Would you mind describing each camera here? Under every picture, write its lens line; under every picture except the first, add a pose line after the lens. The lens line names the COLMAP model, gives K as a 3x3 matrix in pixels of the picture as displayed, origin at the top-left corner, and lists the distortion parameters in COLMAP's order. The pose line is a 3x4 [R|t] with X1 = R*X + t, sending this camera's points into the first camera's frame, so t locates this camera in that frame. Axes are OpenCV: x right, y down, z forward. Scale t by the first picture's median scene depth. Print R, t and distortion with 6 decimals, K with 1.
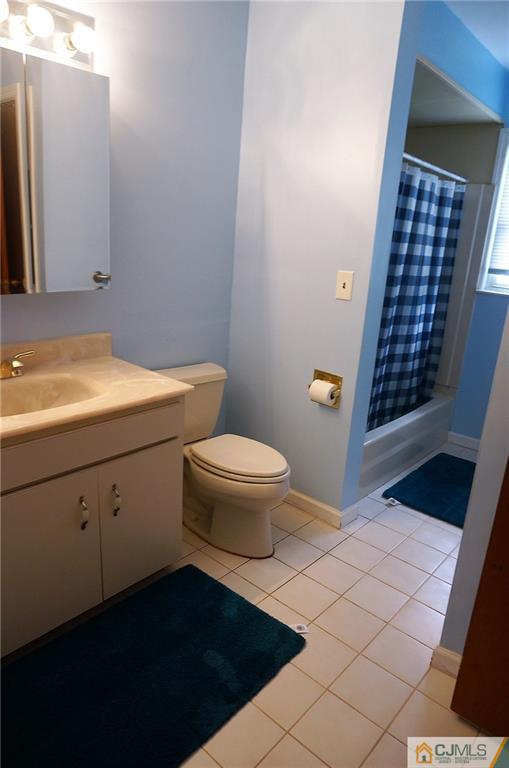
lens RADIAL K [[512.6, 0, 254.5], [0, 512.6, 384.0], [0, 0, 1]] dist [-0.000186, -0.001337]
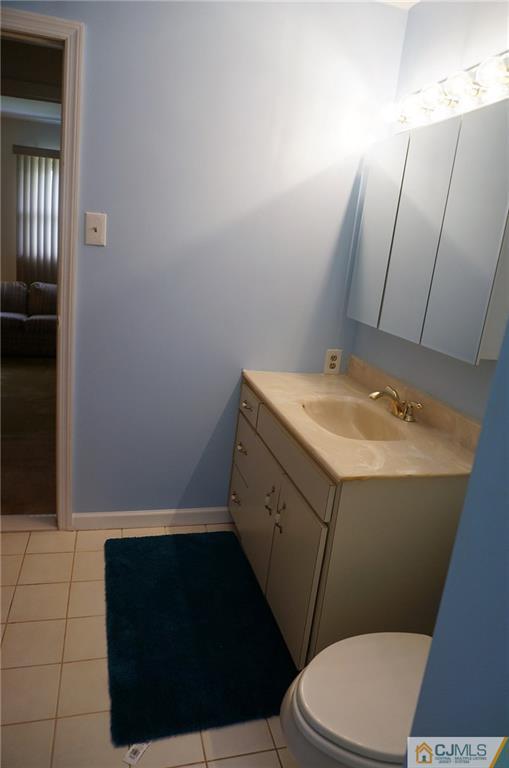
lens RADIAL K [[512.6, 0, 254.5], [0, 512.6, 384.0], [0, 0, 1]] dist [-0.000186, -0.001337]
pose [[-0.545429, 0.099440, -0.832237, 0.572735], [-0.367821, 0.863819, 0.344275, -0.329489], [0.753137, 0.493892, -0.434575, 1.194996]]
